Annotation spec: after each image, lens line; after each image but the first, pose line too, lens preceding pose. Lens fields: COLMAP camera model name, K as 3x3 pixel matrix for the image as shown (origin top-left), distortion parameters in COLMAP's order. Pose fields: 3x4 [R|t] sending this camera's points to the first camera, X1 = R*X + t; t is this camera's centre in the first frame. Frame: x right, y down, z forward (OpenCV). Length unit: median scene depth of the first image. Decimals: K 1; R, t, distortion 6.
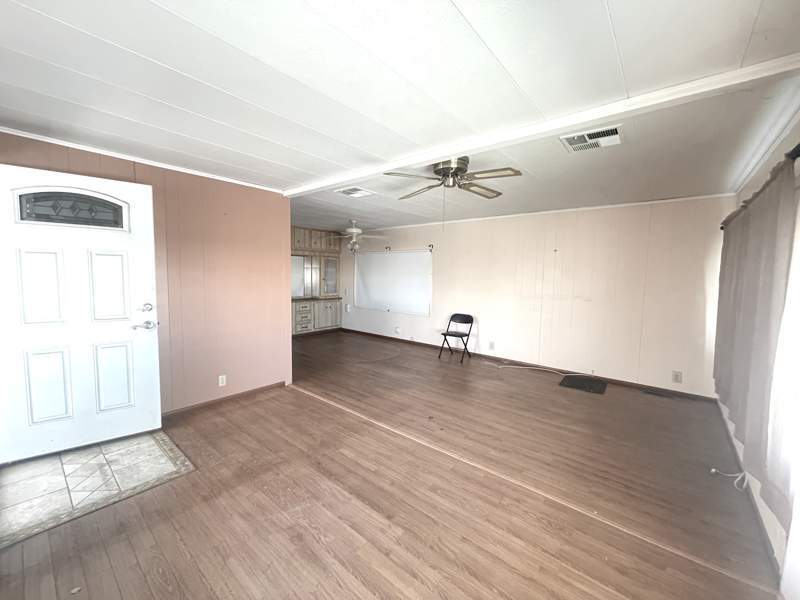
lens RADIAL K [[321.8, 0, 397.3], [0, 321.8, 296.7], [0, 0, 1]] dist [-0.005571, 0.001787]
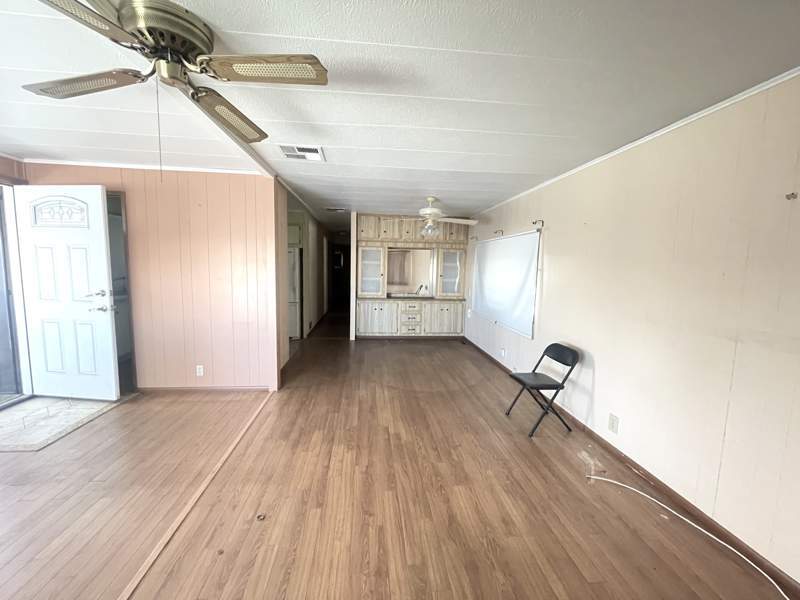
lens RADIAL K [[321.8, 0, 398.6], [0, 321.8, 300.0], [0, 0, 1]] dist [-0.005571, 0.001787]
pose [[0.718419, 0.071946, -0.691880, 0.348603], [-0.060414, 0.997332, 0.040978, -0.024365], [0.692982, 0.012360, 0.720849, 0.408280]]
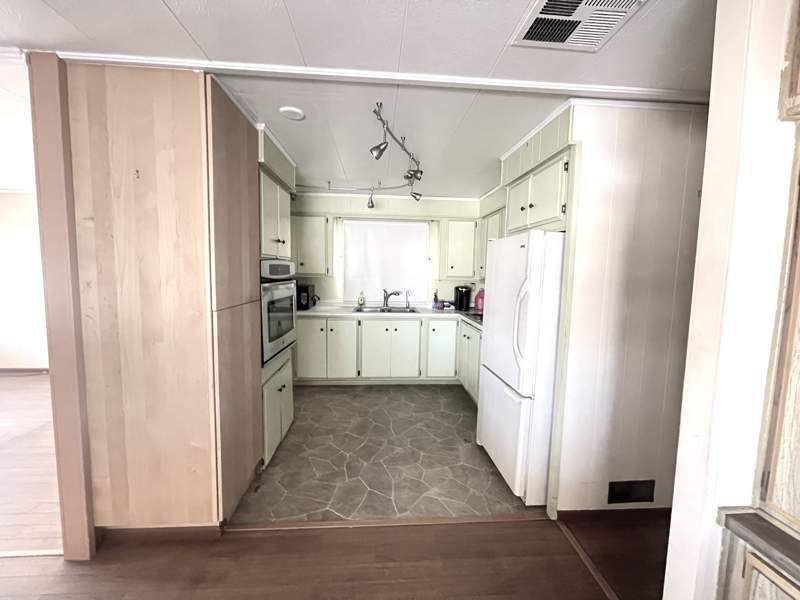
lens RADIAL K [[321.8, 0, 401.9], [0, 321.8, 298.1], [0, 0, 1]] dist [-0.005571, 0.001787]
pose [[-0.712612, 0.031499, -0.700851, -0.255209], [-0.077624, 0.989318, 0.123390, -0.088048], [0.697251, 0.142332, -0.702554, 1.048159]]
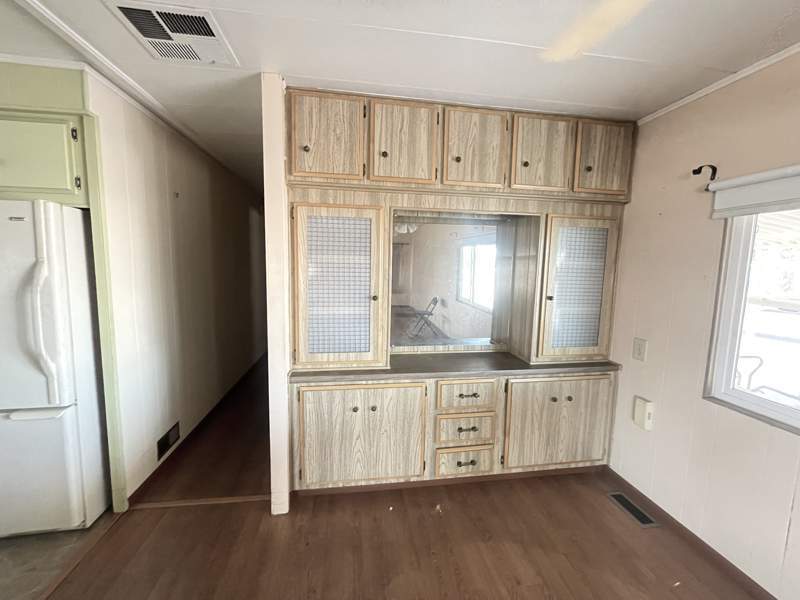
lens RADIAL K [[321.8, 0, 400.0], [0, 321.8, 297.5], [0, 0, 1]] dist [-0.005571, 0.001787]
pose [[0.765130, 0.067879, -0.640287, -0.191484], [-0.054060, 0.997689, 0.041168, -0.074711], [0.641602, 0.003115, 0.767031, 0.889839]]
